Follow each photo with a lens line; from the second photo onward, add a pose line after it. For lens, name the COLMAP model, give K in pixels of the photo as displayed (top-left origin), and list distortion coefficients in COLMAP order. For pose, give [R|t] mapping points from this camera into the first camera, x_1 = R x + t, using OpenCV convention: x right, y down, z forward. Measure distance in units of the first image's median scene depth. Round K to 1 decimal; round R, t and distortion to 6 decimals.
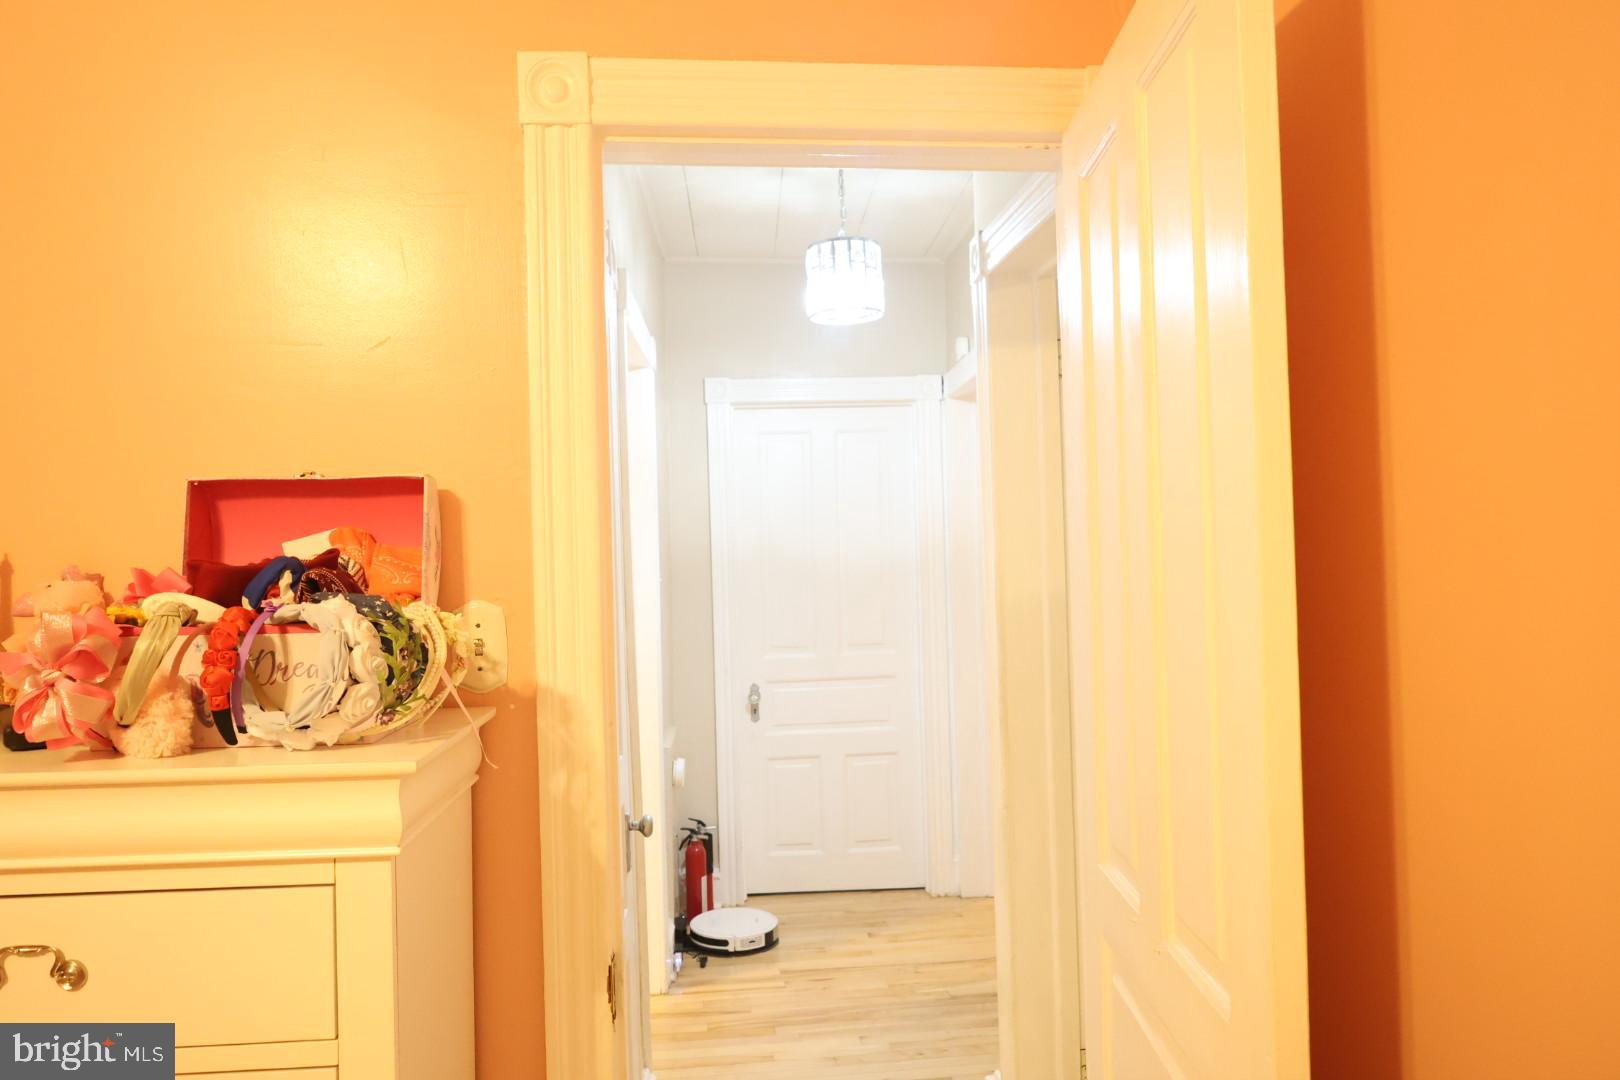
lens RADIAL K [[1149.6, 0, 810.0], [0, 1149.6, 540.0], [0, 0, 1]] dist [0.008237, 0.001194]
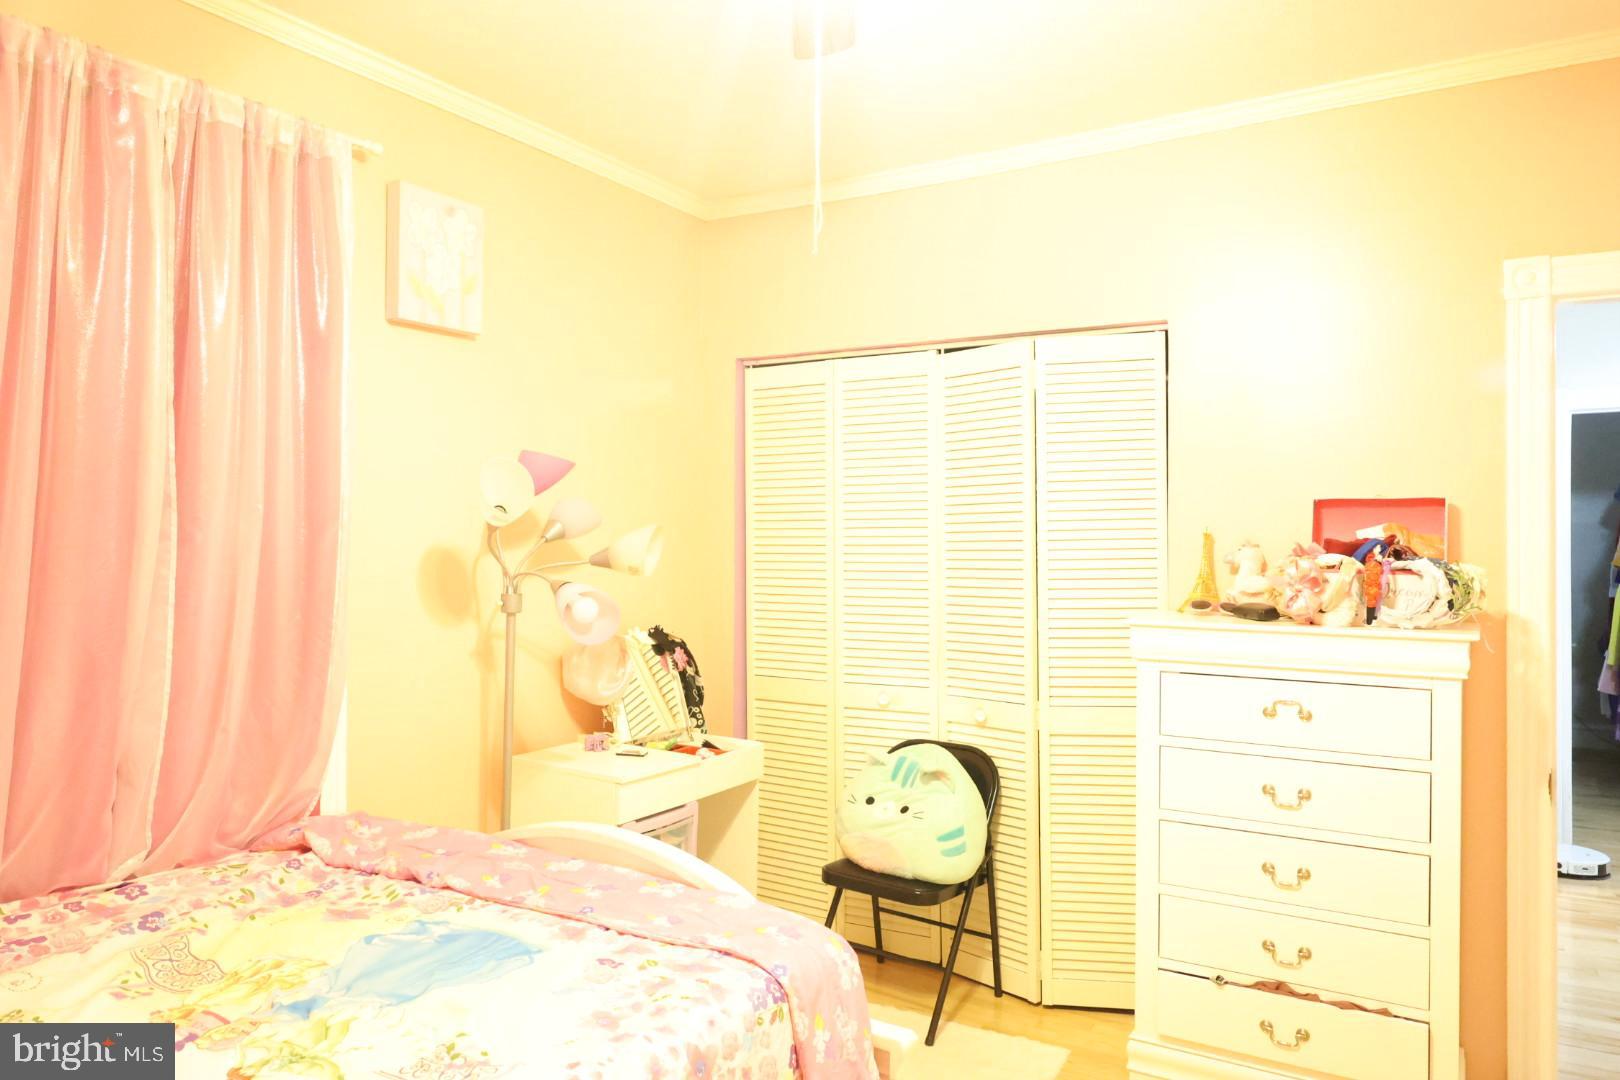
lens RADIAL K [[1124.6, 0, 810.0], [0, 1124.6, 540.0], [0, 0, 1]] dist [-0.004386, 0.002484]
pose [[0.816238, 0.027144, -0.577078, -0.138008], [-0.016379, 0.999581, 0.023850, -0.014305], [0.577483, -0.010015, 0.816341, -1.271488]]
